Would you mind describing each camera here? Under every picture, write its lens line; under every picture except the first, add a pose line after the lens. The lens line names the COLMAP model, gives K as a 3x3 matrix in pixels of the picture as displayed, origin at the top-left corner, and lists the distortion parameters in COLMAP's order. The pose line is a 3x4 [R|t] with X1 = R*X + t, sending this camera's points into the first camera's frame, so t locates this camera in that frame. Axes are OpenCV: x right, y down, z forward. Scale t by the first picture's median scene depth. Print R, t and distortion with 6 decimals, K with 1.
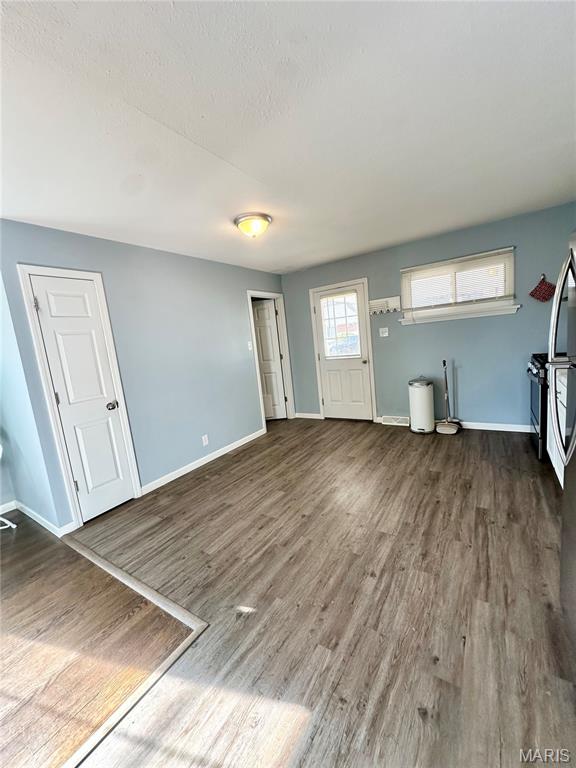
lens RADIAL K [[303.9, 0, 290.1], [0, 303.9, 383.9], [0, 0, 1]] dist [-0.003233, 0.000018]
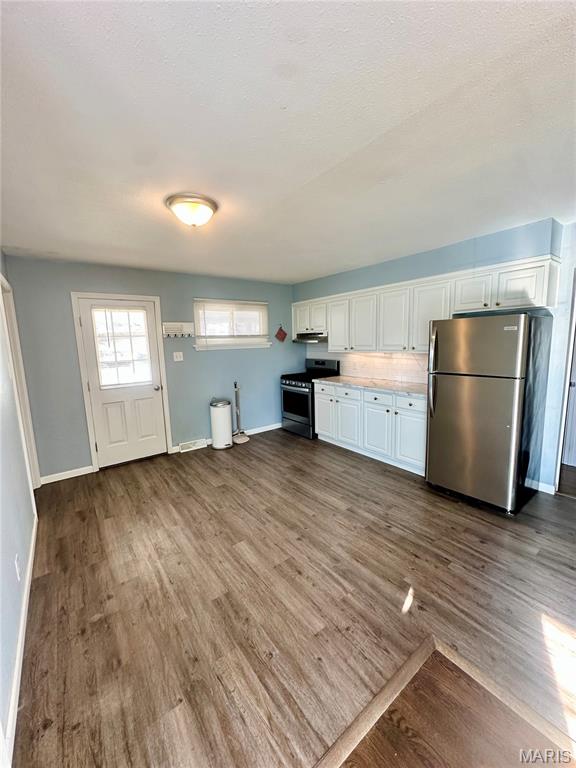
lens RADIAL K [[303.9, 0, 285.7], [0, 303.9, 384.8], [0, 0, 1]] dist [-0.003233, 0.000018]
pose [[0.344483, -0.043480, 0.937785, -0.792548], [0.129996, 0.991513, -0.001782, -0.058100], [-0.929748, 0.122523, 0.347212, 0.582694]]
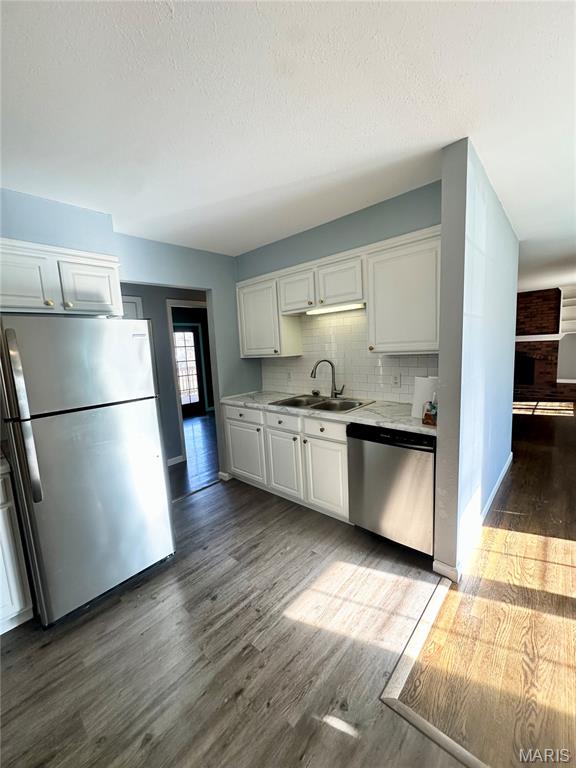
lens RADIAL K [[303.9, 0, 291.0], [0, 303.9, 385.2], [0, 0, 1]] dist [-0.003233, 0.000018]
pose [[-0.976489, 0.134881, 0.168154, -0.165962], [0.174742, 0.952065, 0.251071, -0.146122], [-0.126229, 0.274552, -0.953251, 0.916778]]
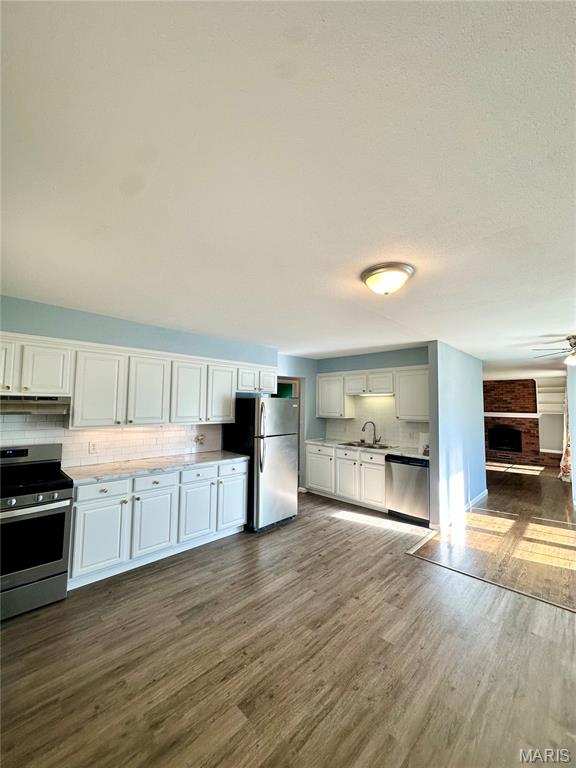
lens RADIAL K [[303.9, 0, 290.7], [0, 303.9, 384.5], [0, 0, 1]] dist [-0.003233, 0.000018]
pose [[-0.976738, 0.105609, 0.186625, -0.004651], [0.117614, 0.991566, 0.054441, -0.341815], [-0.179301, 0.075124, -0.980922, 1.830342]]
